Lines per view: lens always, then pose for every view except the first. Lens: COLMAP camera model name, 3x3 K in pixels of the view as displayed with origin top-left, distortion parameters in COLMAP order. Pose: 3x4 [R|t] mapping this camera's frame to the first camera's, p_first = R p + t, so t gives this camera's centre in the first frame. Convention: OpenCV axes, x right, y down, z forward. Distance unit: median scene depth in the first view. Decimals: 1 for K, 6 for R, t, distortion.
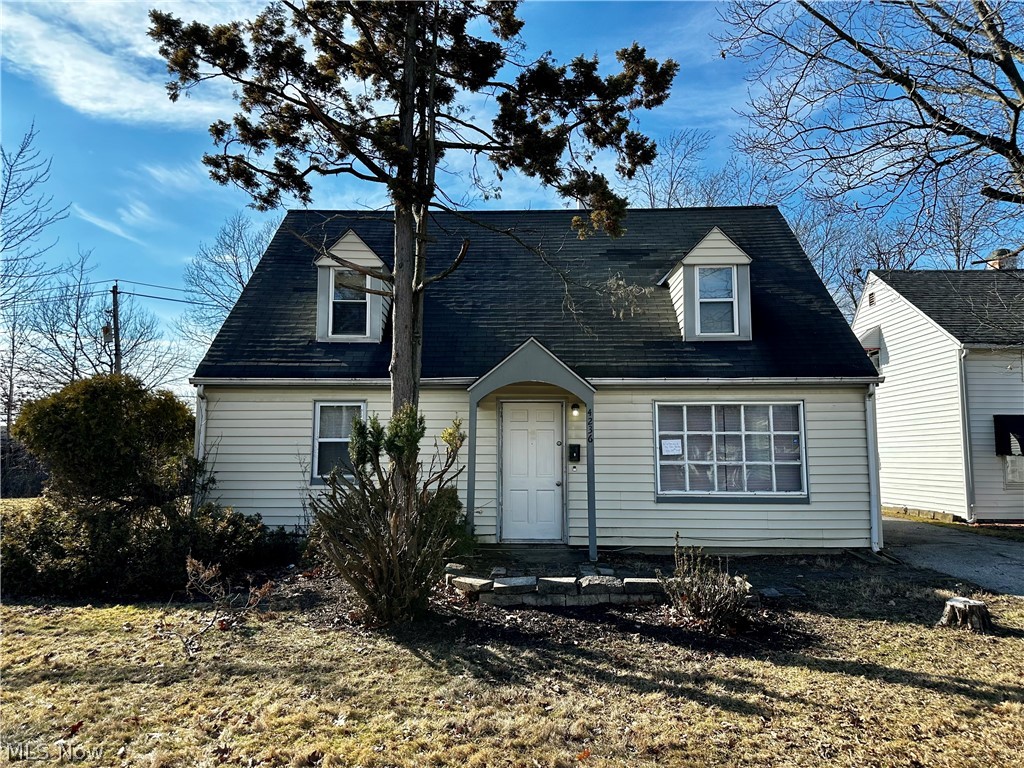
lens RADIAL K [[704.8, 0, 507.0], [0, 704.8, 385.1], [0, 0, 1]] dist [0.041733, -0.032306]
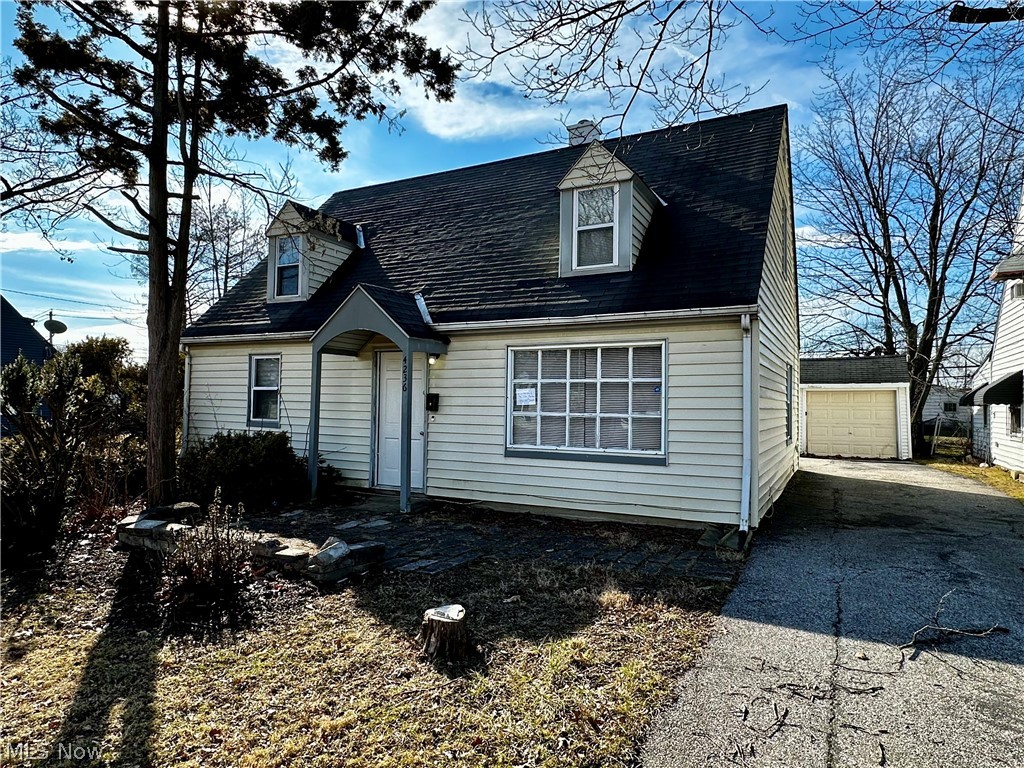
lens RADIAL K [[623.8, 0, 511.8], [0, 623.8, 389.5], [0, 0, 1]] dist [-0.013799, 0.001614]
pose [[0.905052, 0.000697, -0.425301, 0.556866], [0.031782, 0.997092, 0.069266, 0.022800], [0.424113, -0.076207, 0.902397, 0.272271]]
